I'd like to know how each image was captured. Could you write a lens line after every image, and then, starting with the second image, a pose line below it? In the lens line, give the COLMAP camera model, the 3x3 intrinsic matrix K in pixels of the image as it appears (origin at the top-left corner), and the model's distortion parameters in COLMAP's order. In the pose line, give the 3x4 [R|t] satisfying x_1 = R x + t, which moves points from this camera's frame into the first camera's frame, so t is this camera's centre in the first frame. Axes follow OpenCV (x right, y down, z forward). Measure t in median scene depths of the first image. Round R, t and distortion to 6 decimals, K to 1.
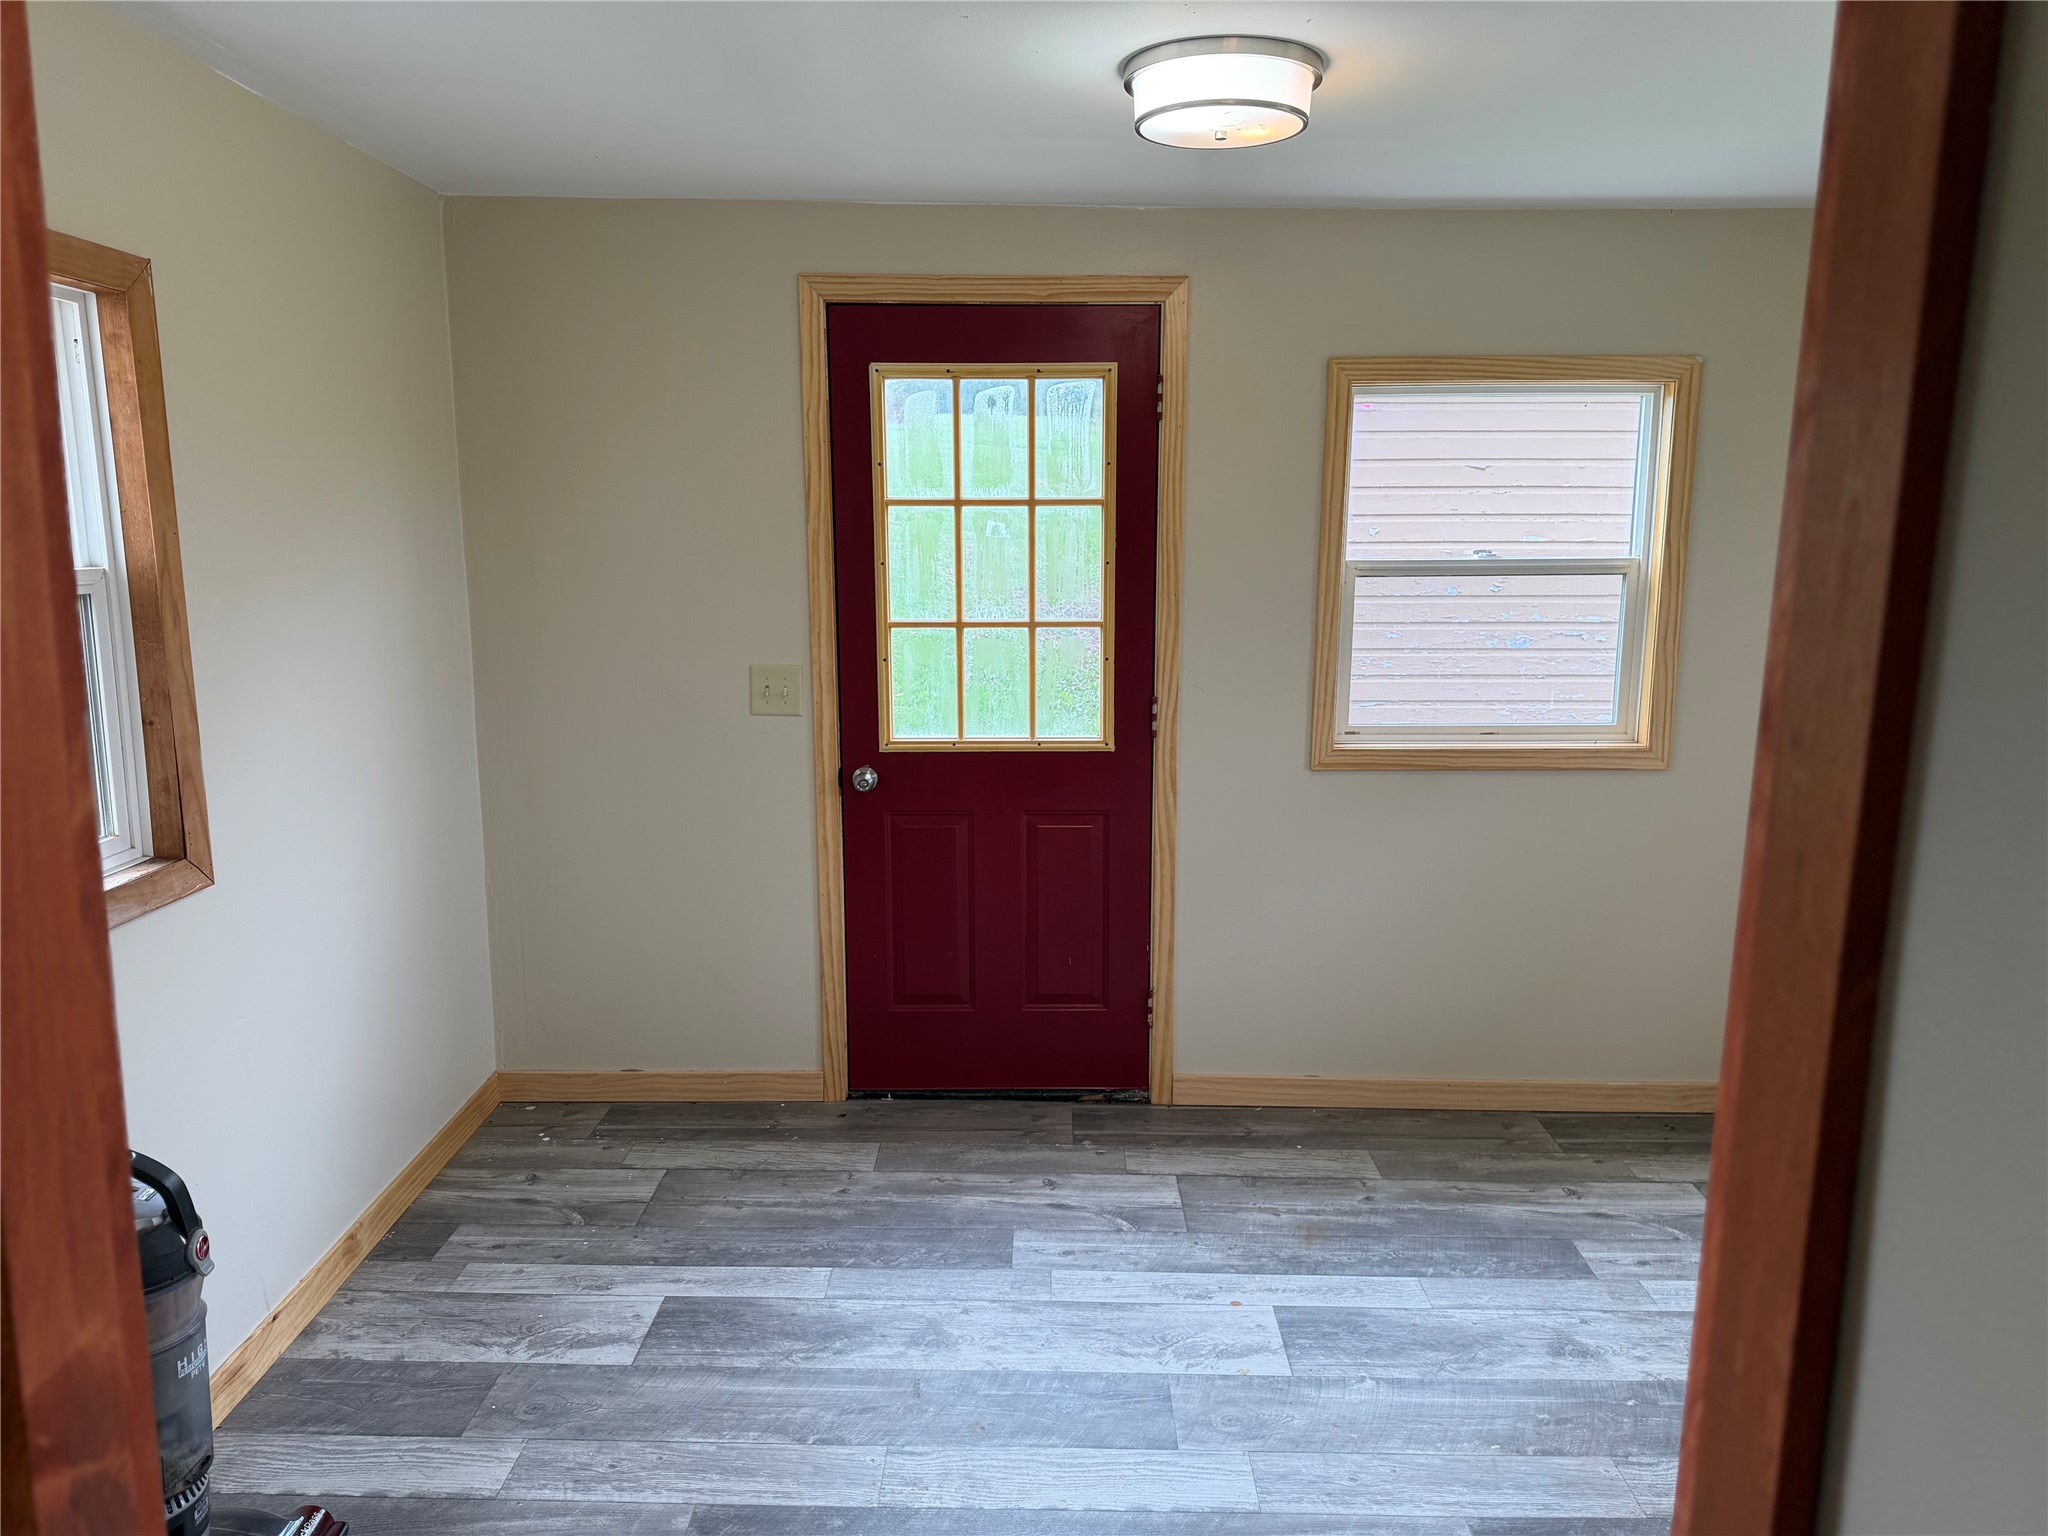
lens RADIAL K [[1439.2, 0, 1015.5], [0, 1439.2, 768.3], [0, 0, 1]] dist [0.042379, -0.040841]
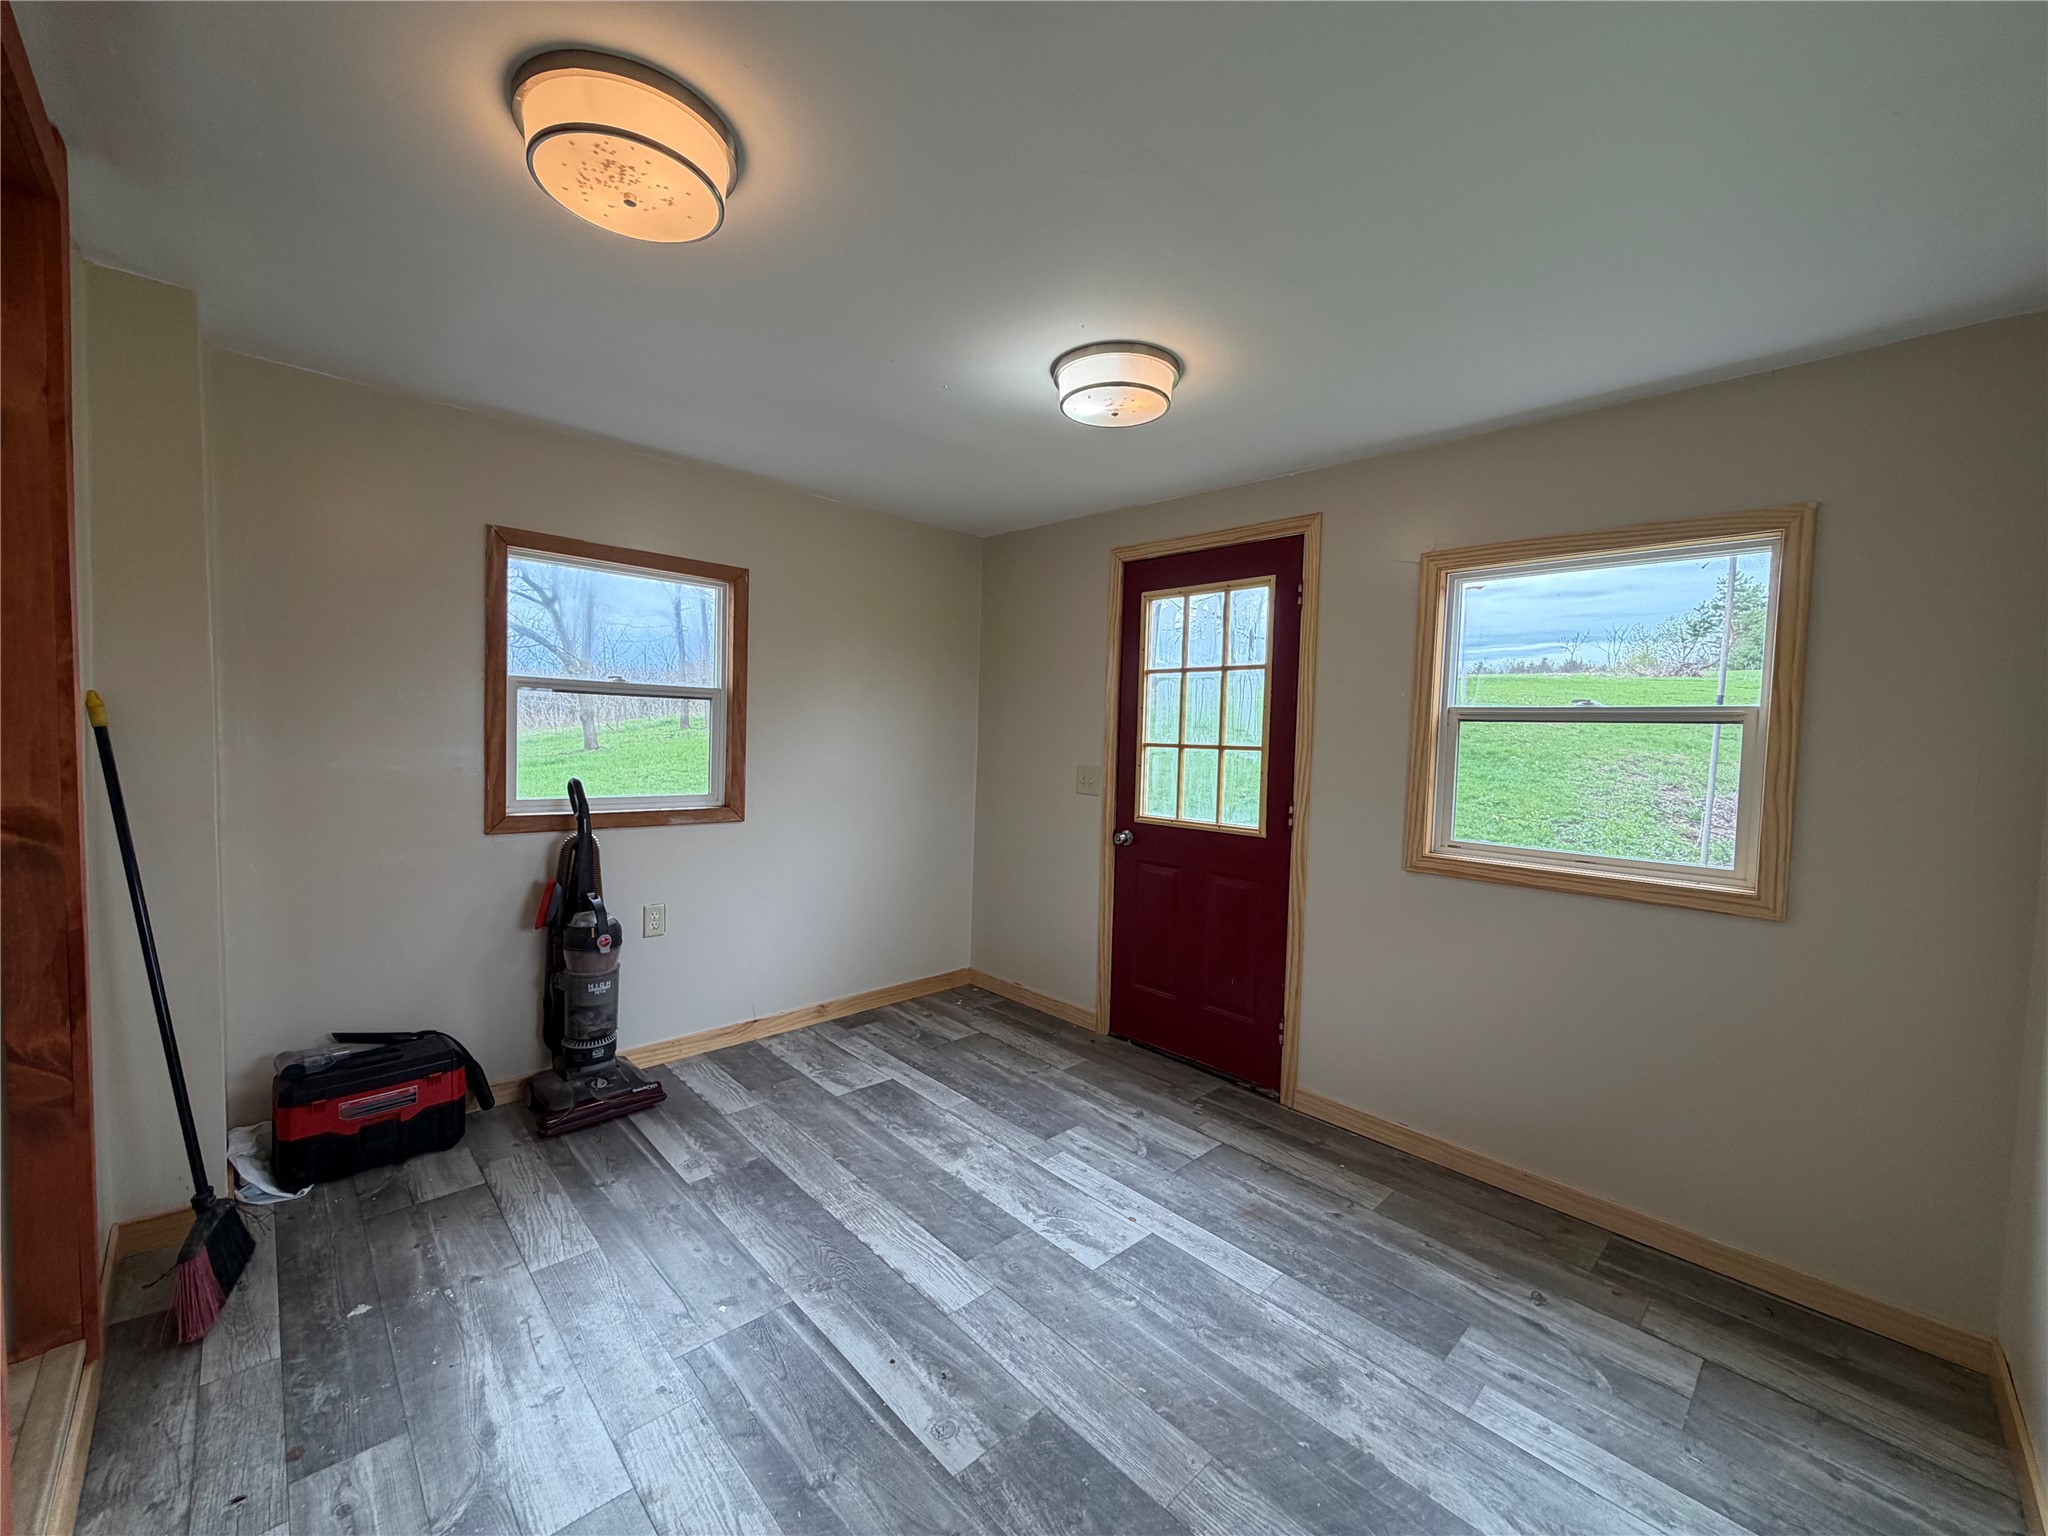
lens RADIAL K [[799.5, 0, 1011.0], [0, 799.5, 770.3], [0, 0, 1]] dist [0.001068, -0.000200]
pose [[0.708380, 0.058523, -0.703401, 0.457321], [-0.164712, 0.982749, -0.084113, 0.031642], [0.686344, 0.175443, 0.705799, 0.257540]]
